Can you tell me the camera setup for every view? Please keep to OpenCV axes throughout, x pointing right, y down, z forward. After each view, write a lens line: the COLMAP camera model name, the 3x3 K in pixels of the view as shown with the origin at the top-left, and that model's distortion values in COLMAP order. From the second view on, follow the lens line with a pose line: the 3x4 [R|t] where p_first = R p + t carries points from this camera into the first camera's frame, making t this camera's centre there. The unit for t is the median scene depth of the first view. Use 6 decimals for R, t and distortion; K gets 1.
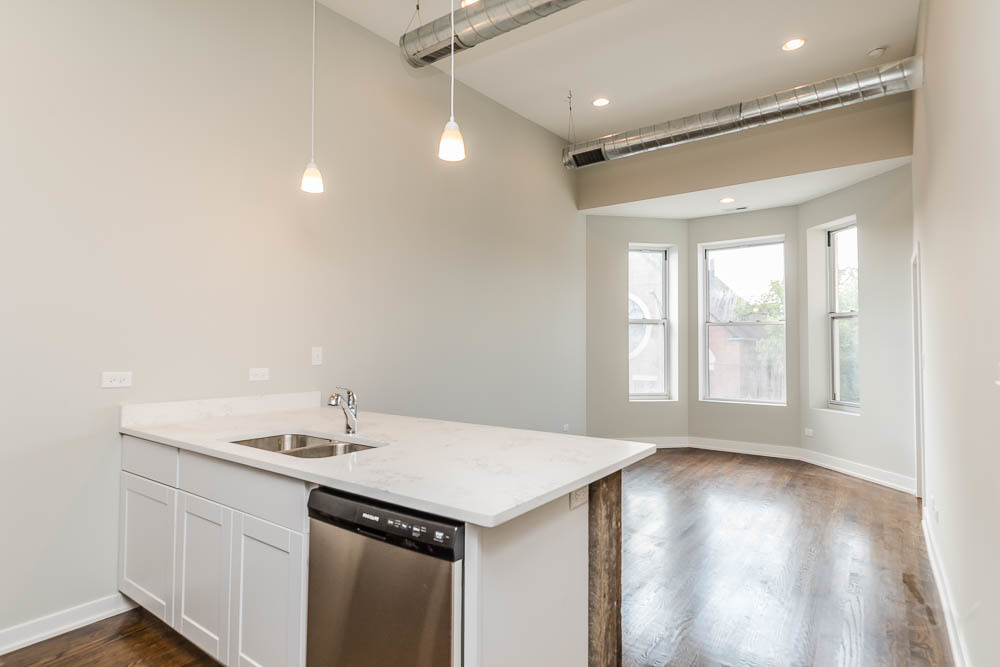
lens RADIAL K [[524.6, 0, 502.9], [0, 524.6, 333.1], [0, 0, 1]] dist [-0.000630, 0.000114]
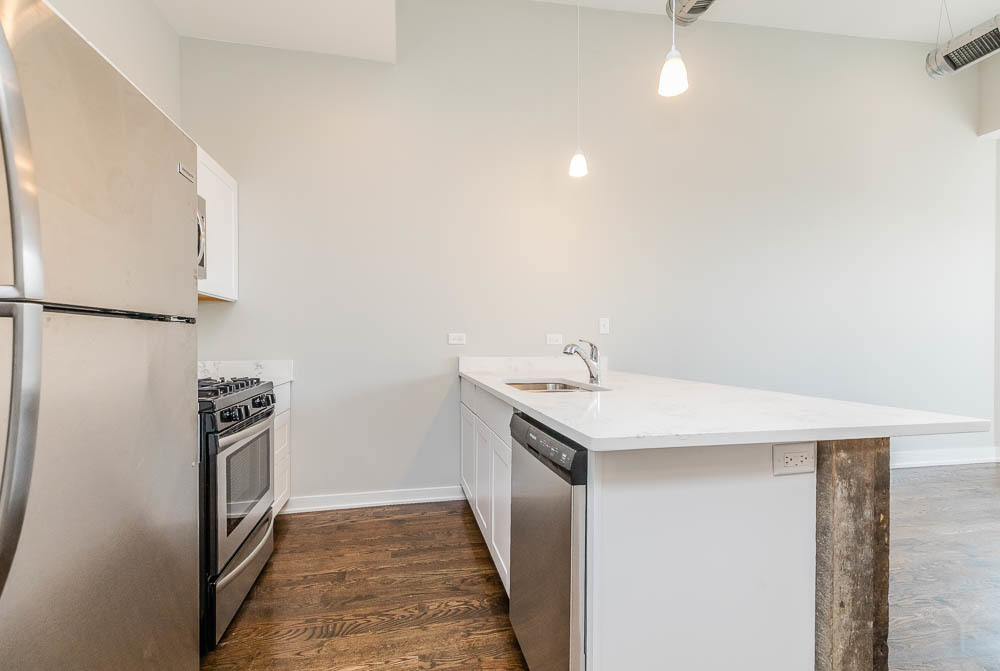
lens RADIAL K [[454.3, 0, 490.4], [0, 454.3, 342.8], [0, 0, 1]] dist [0.005841, -0.002345]
pose [[0.739429, -0.000009, -0.673235, 0.252885], [0.019730, 0.999571, 0.021657, 0.110153], [0.672946, -0.029296, 0.739112, 0.206777]]
